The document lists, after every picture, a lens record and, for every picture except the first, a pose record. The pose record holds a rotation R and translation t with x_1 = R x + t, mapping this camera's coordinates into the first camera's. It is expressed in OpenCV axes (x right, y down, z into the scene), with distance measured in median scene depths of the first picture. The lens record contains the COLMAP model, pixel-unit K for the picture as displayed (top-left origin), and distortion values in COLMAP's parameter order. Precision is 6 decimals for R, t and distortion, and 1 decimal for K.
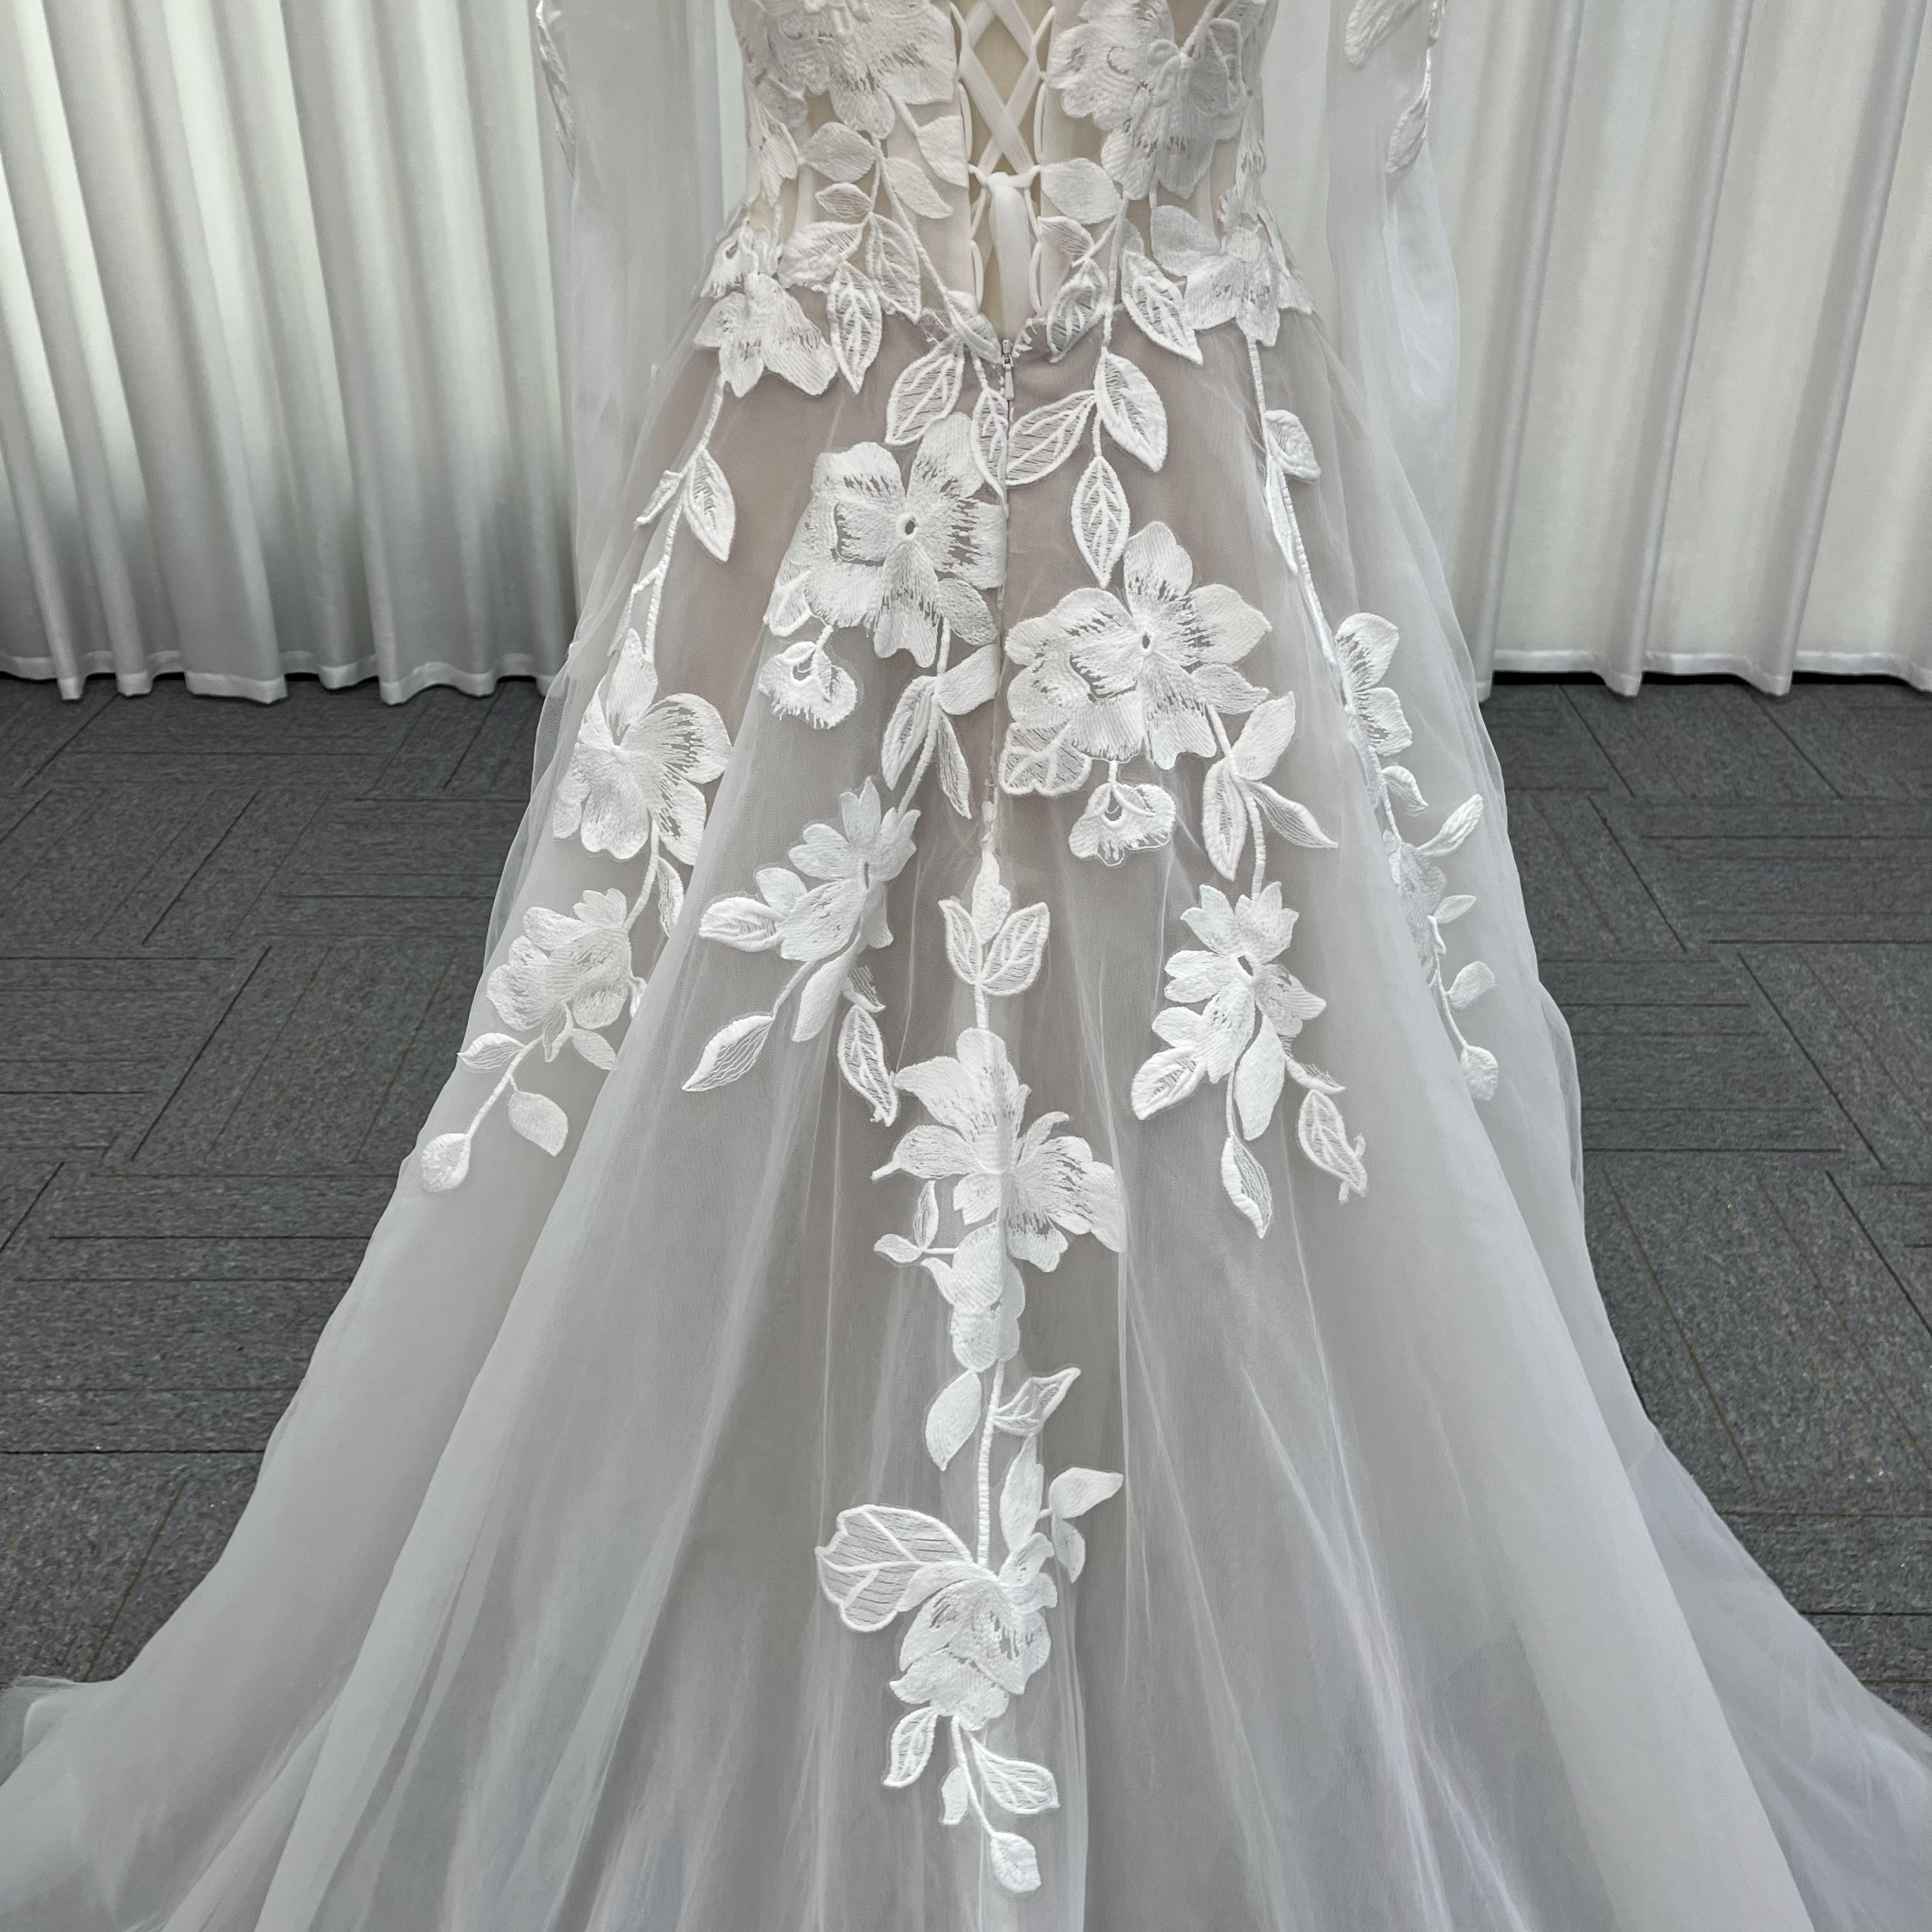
lens RADIAL K [[1968.0, 0, 989.0], [0, 1968.0, 946.3], [0, 0, 1]] dist [0.027347, 0.000000]
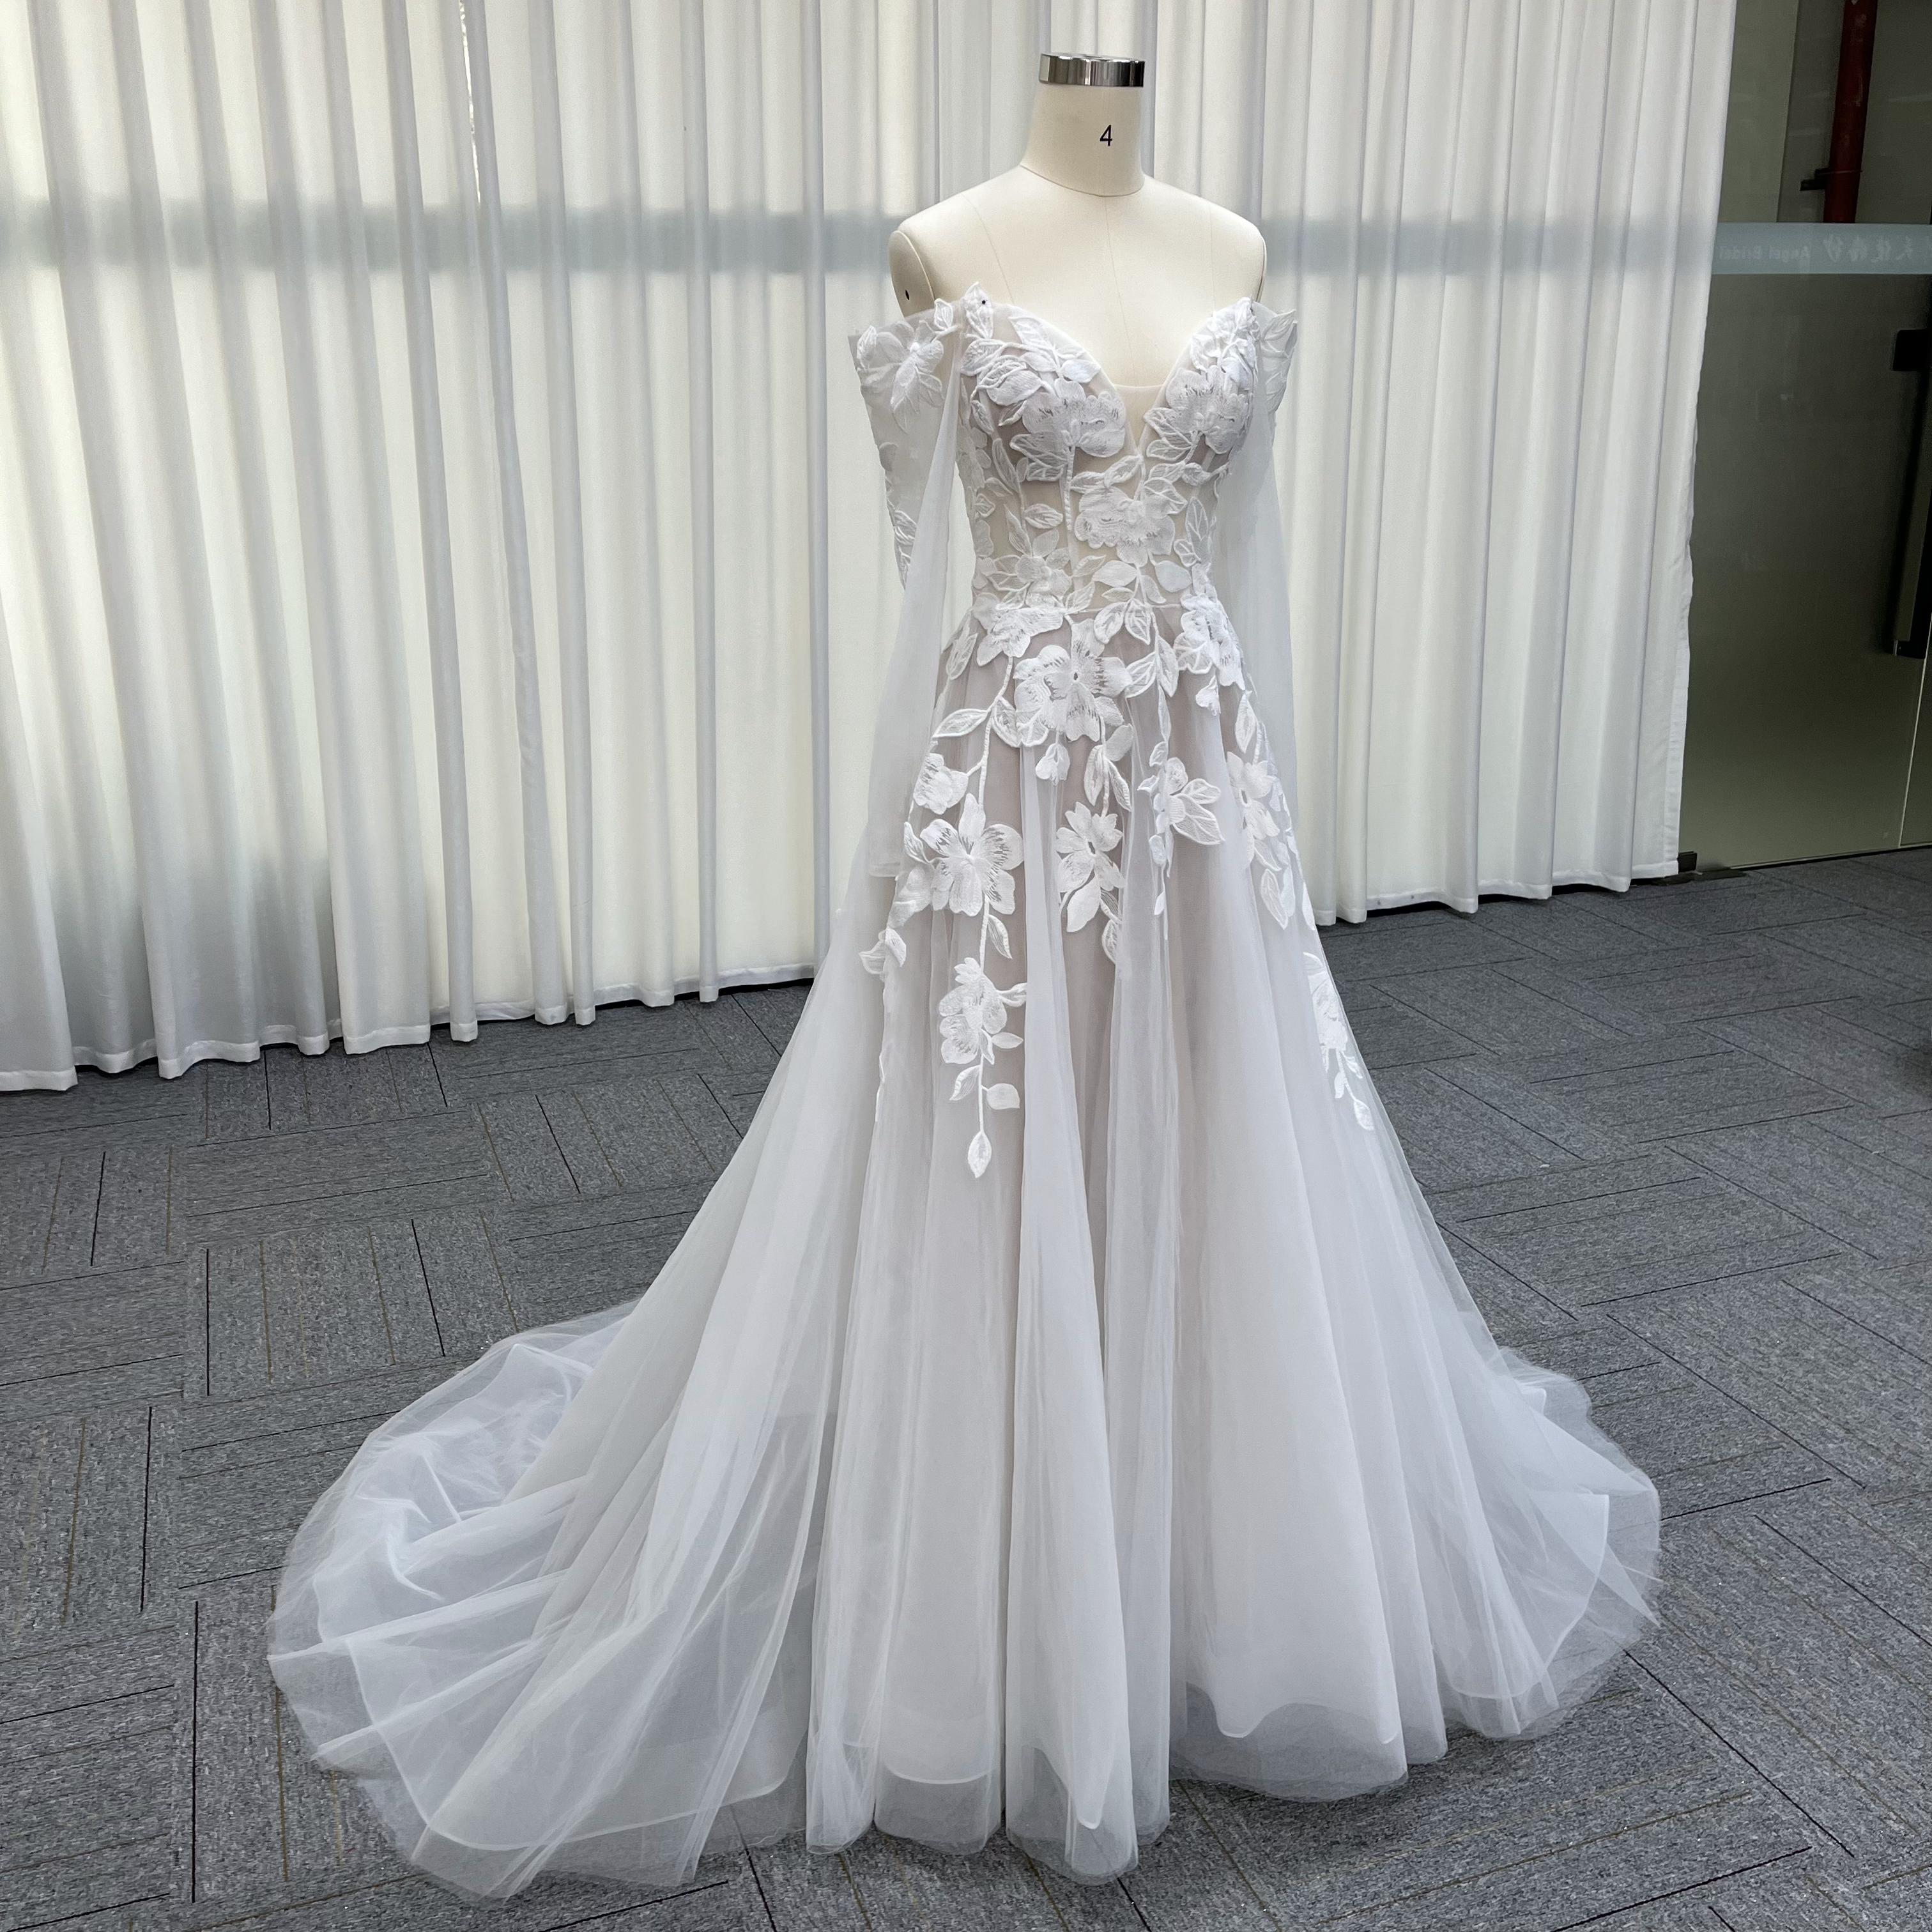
lens RADIAL K [[1968.0, 0, 952.9], [0, 1968.0, 954.8], [0, 0, 1]] dist [0.027347, 0.000000]
pose [[0.938381, -0.112723, 0.326703, -0.388800], [0.178230, 0.967751, -0.178021, 0.151798], [-0.296100, 0.225280, 0.928210, -0.364553]]
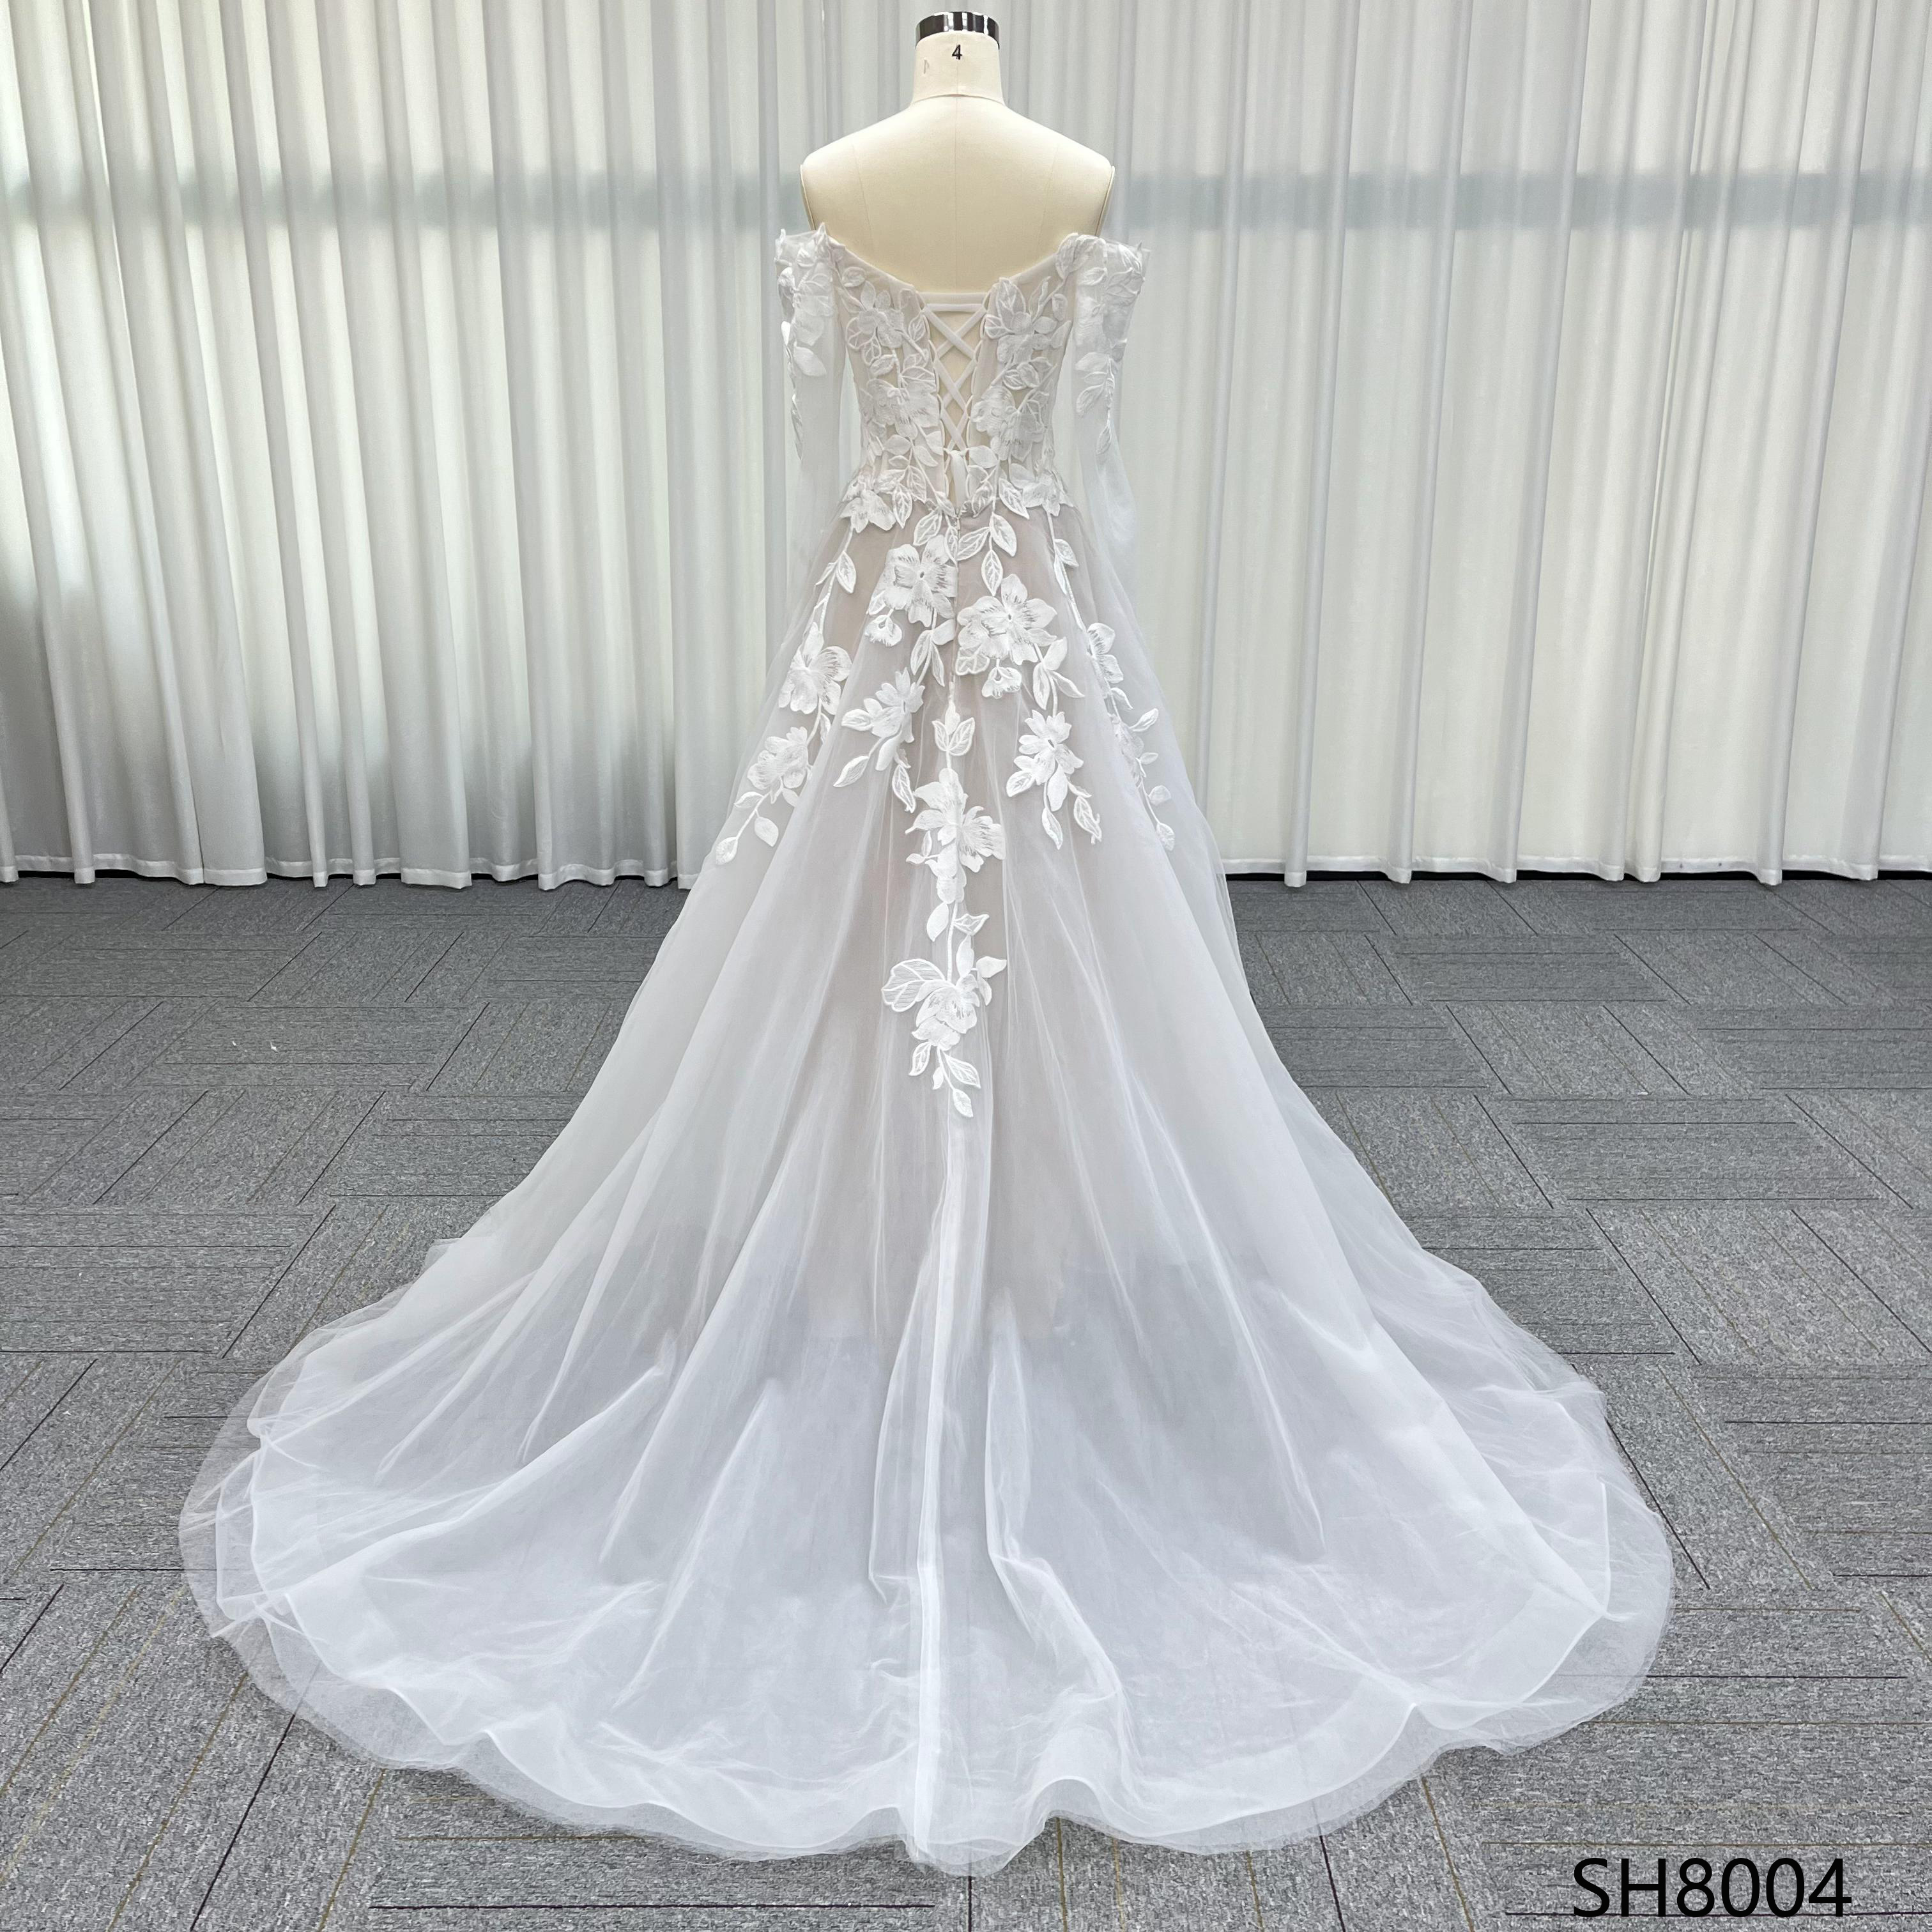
lens RADIAL K [[1968.0, 0, 966.9], [0, 1968.0, 992.8], [0, 0, 1]] dist [0.027347, 0.000000]
pose [[0.999998, -0.001688, 0.000616, 0.007746], [0.001774, 0.982531, -0.186092, 0.347137], [-0.000291, 0.186093, 0.982532, -0.630753]]
